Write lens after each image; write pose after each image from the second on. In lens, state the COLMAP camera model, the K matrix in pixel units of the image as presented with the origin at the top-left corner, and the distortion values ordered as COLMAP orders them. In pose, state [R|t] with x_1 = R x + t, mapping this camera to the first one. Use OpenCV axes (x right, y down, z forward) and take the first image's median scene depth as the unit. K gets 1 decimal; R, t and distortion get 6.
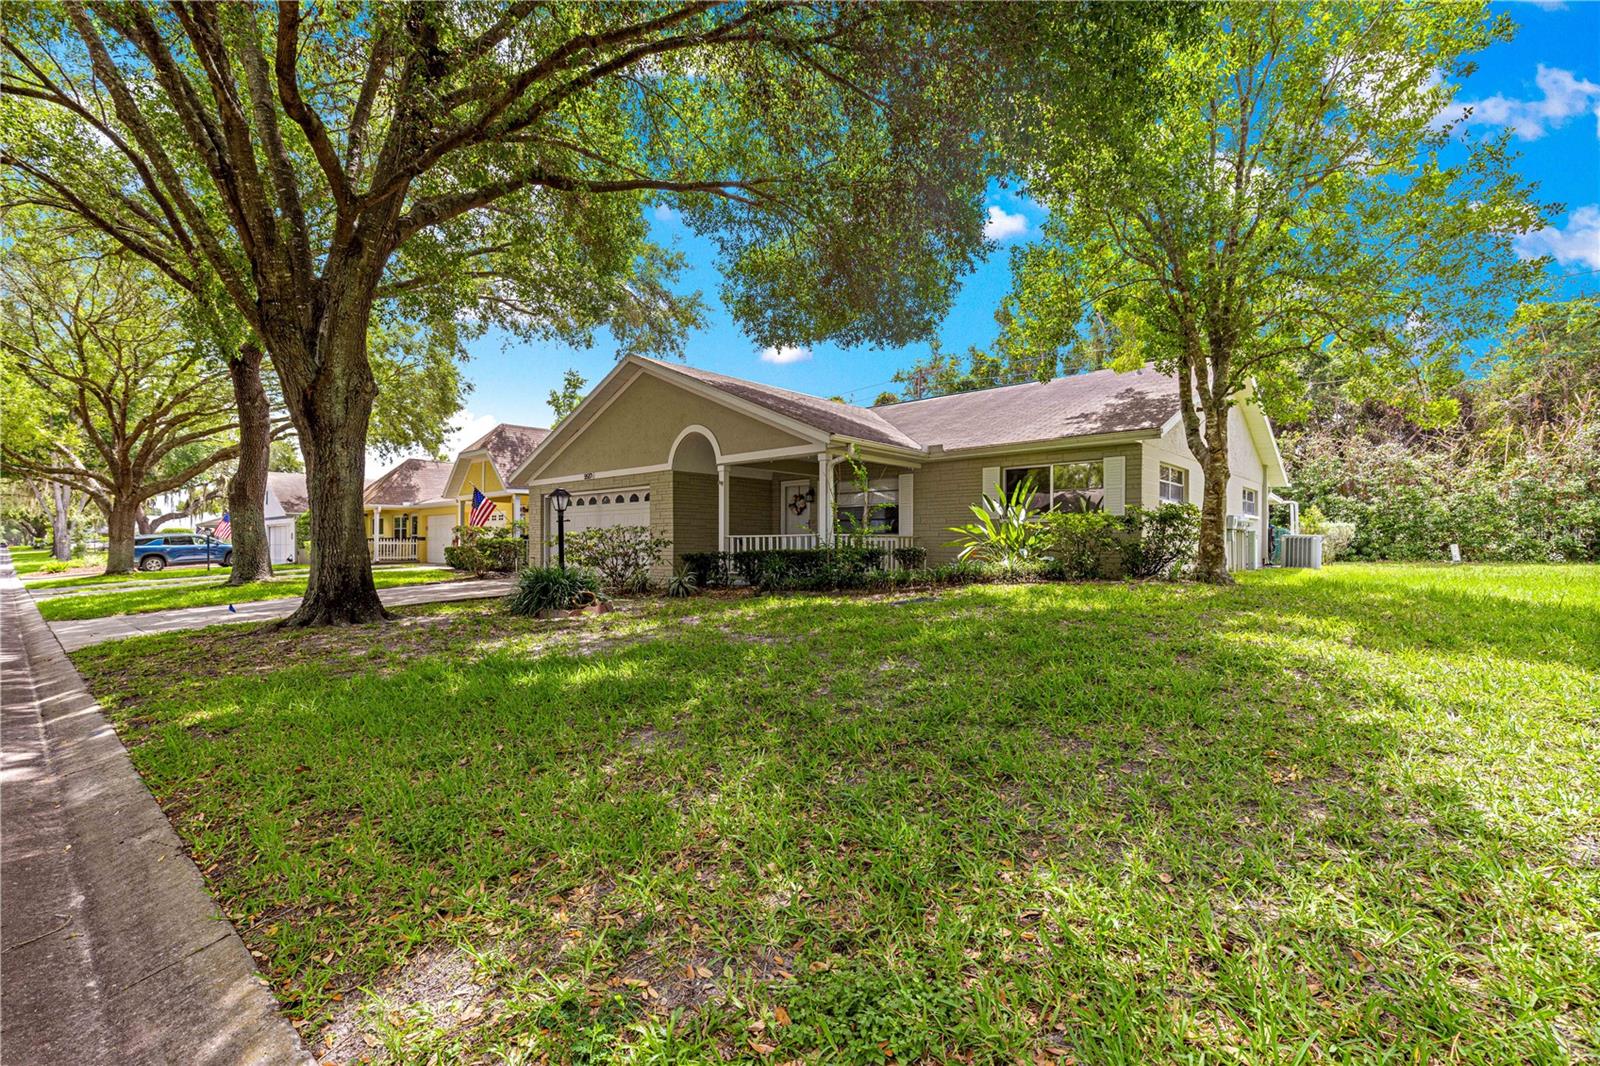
lens RADIAL K [[713.0, 0, 805.5], [0, 713.0, 542.5], [0, 0, 1]] dist [0.003769, -0.000372]
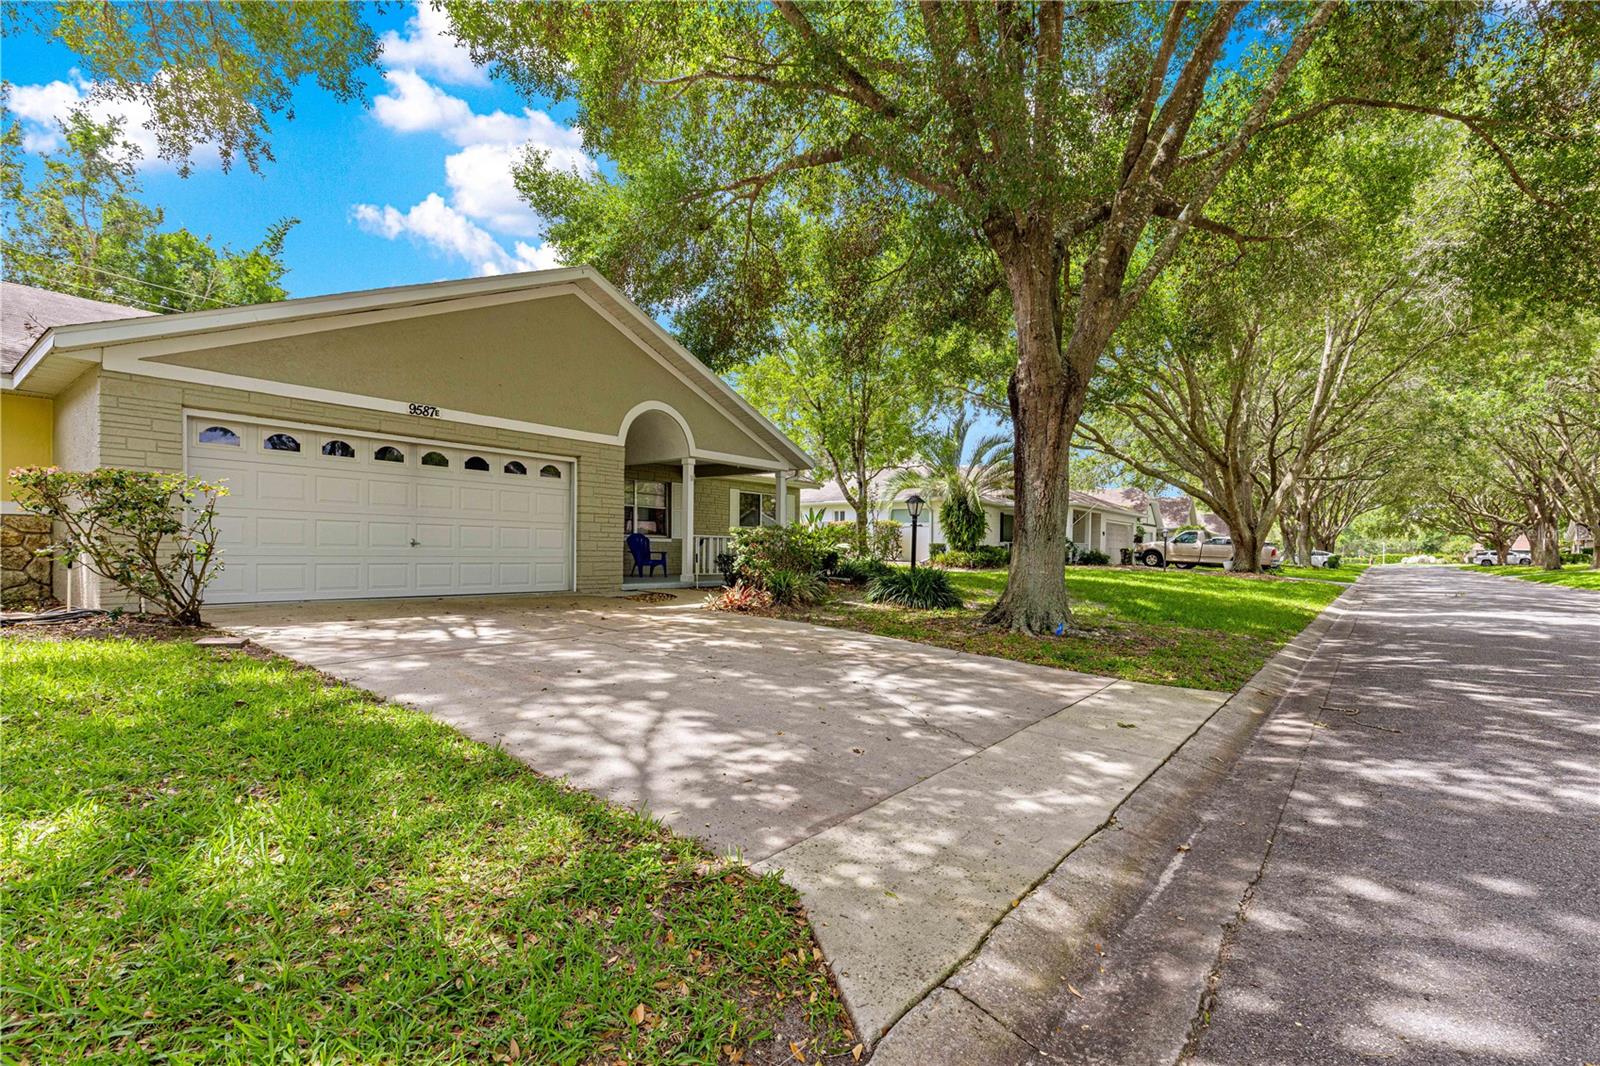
lens RADIAL K [[734.9, 0, 804.7], [0, 734.9, 557.6], [0, 0, 1]] dist [0.012430, 0.000082]
pose [[-0.053669, -0.006550, 0.998537, -0.927372], [-0.017236, 0.999836, 0.005632, 0.011282], [-0.998410, -0.016908, -0.053773, 0.777455]]
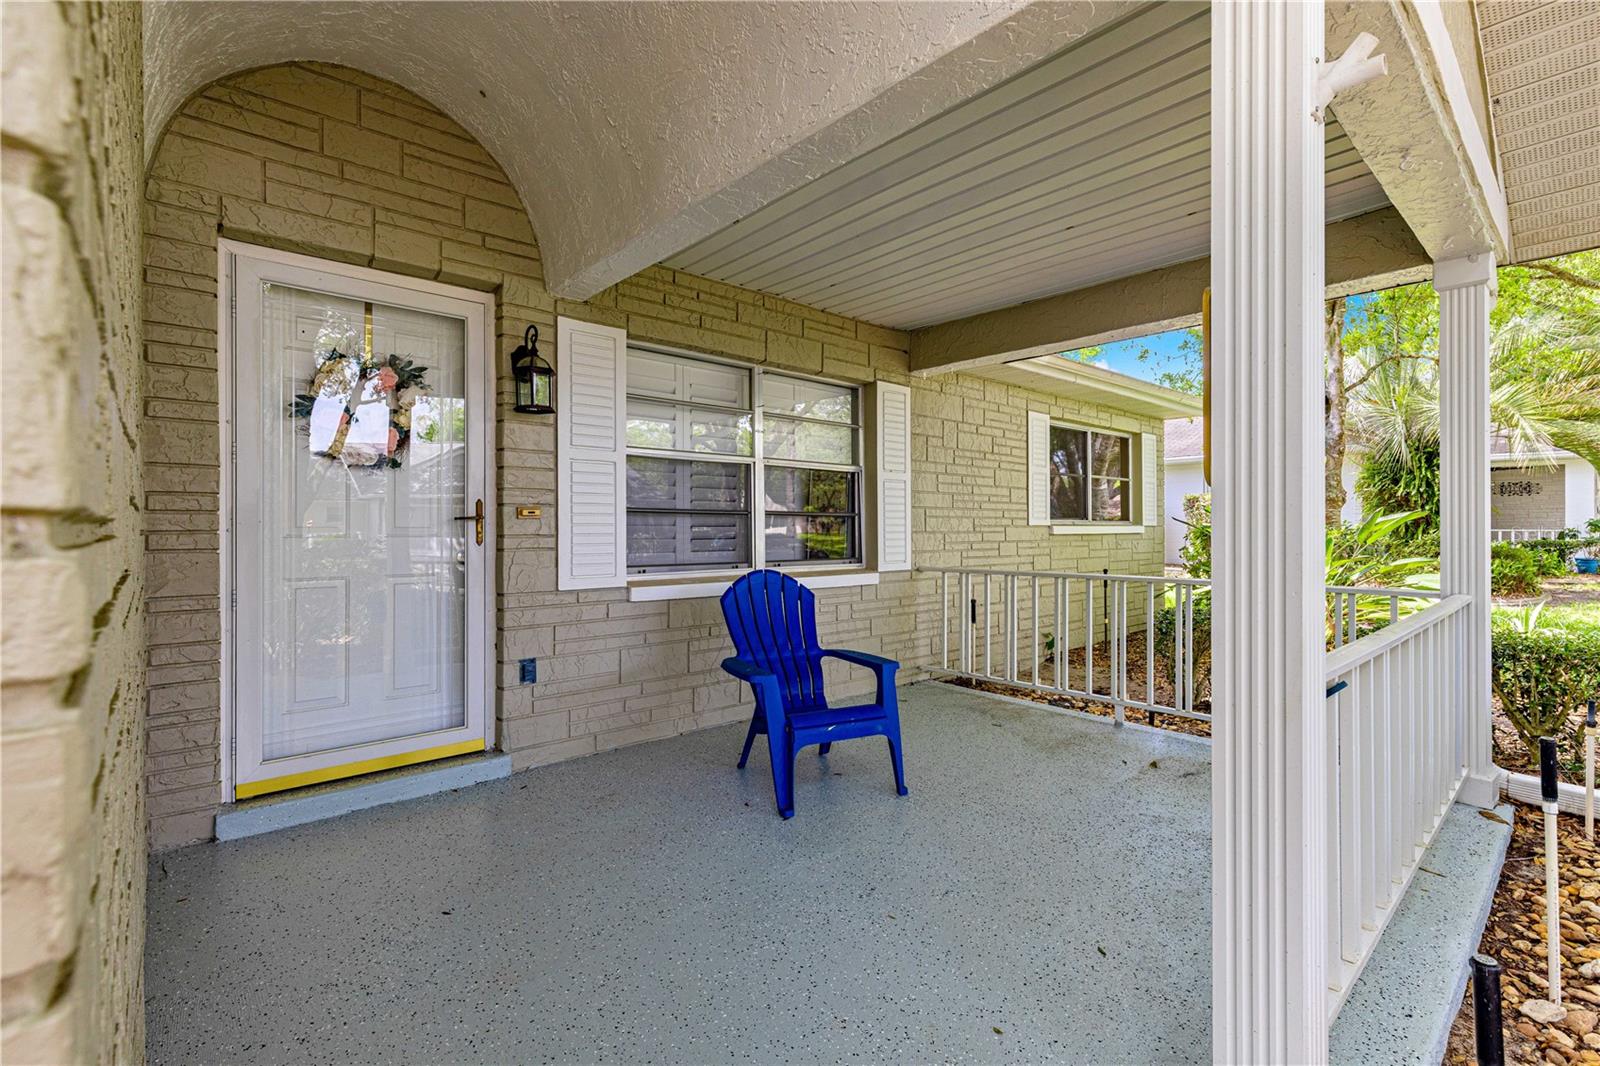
lens RADIAL K [[718.5, 0, 804.1], [0, 718.5, 540.1], [0, 0, 1]] dist [0.002883, 0.000303]
pose [[0.109080, -0.014471, 0.993928, -0.186399], [-0.005862, 0.999867, 0.015200, -0.023730], [-0.994016, -0.007485, 0.108981, 0.906159]]
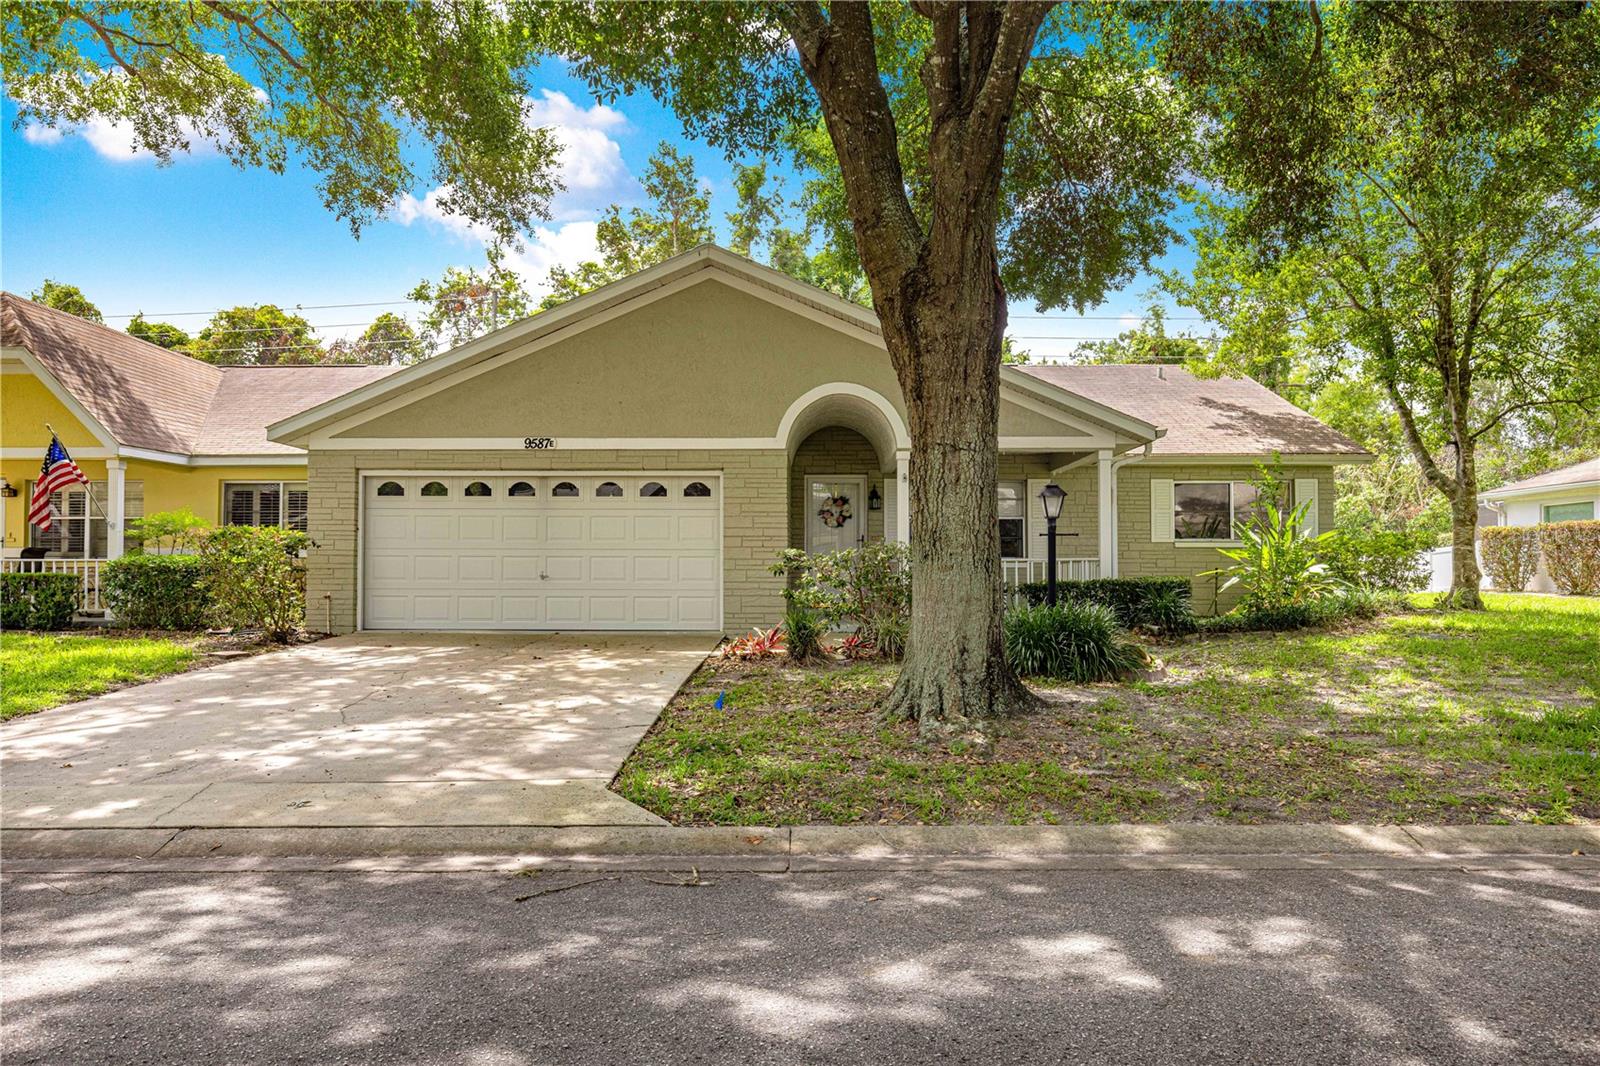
lens RADIAL K [[1128.8, 0, 793.7], [0, 1128.8, 528.6], [0, 0, 1]] dist [-0.046688, -0.000186]
pose [[0.760882, 0.028234, 0.648276, -0.746160], [-0.006176, 0.999323, -0.036274, 0.001605], [-0.648861, 0.023596, 0.760541, 0.239848]]
